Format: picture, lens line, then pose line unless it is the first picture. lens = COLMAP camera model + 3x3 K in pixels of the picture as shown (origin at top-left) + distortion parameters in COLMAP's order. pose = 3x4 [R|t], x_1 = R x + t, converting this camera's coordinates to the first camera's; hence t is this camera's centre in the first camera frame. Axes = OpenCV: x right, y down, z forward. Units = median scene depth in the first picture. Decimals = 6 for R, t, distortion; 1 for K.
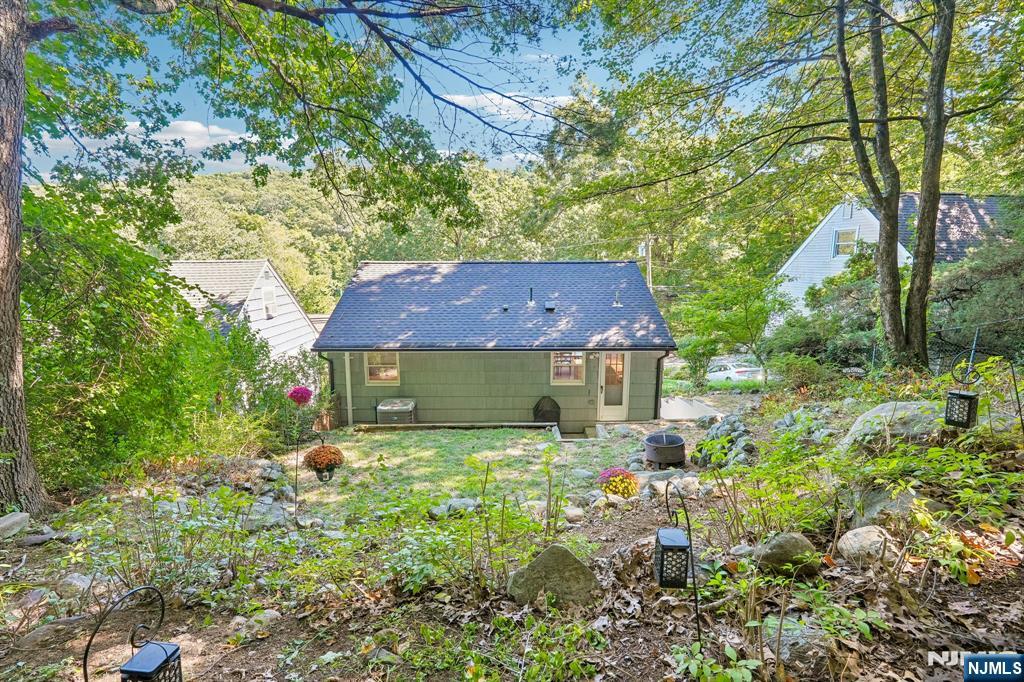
lens RADIAL K [[471.9, 0, 508.0], [0, 471.9, 345.6], [0, 0, 1]] dist [-0.005792, 0.000711]
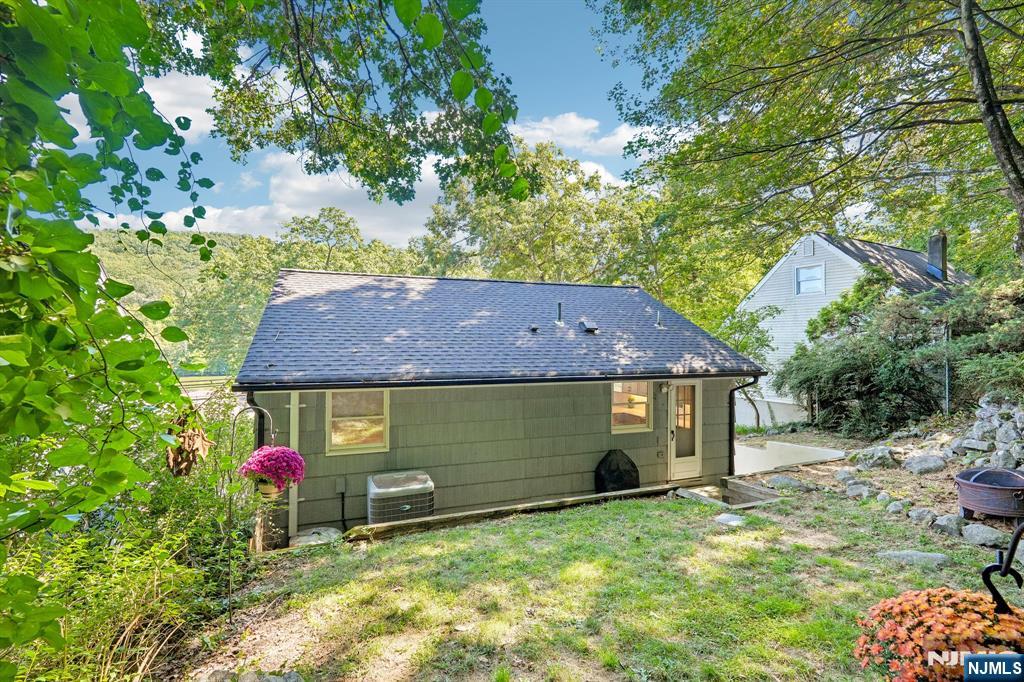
lens RADIAL K [[464.5, 0, 510.2], [0, 464.5, 333.8], [0, 0, 1]] dist [-0.002653, -0.000293]
pose [[0.936457, 0.012641, 0.350554, -0.300164], [0.056006, 0.981143, -0.184991, 0.058776], [-0.346282, 0.192870, 0.918090, 0.399080]]
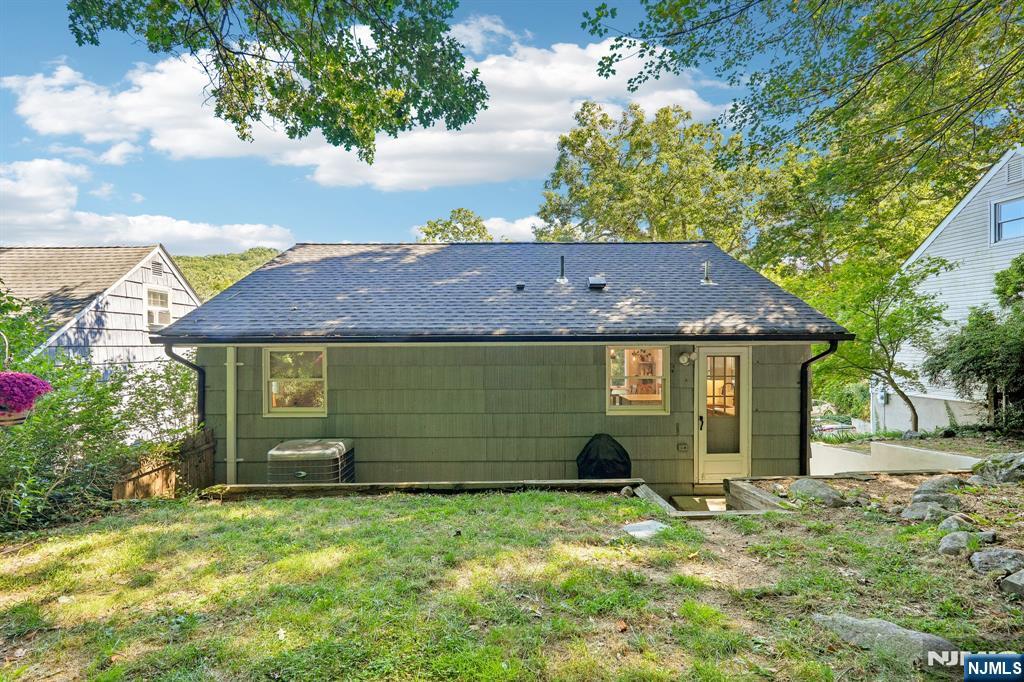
lens RADIAL K [[471.9, 0, 508.0], [0, 471.9, 345.6], [0, 0, 1]] dist [-0.005792, 0.000711]
pose [[0.999881, 0.001358, 0.015347, -0.031379], [0.001397, 0.984017, -0.178070, 0.104035], [-0.015344, 0.178070, 0.983898, 0.465551]]
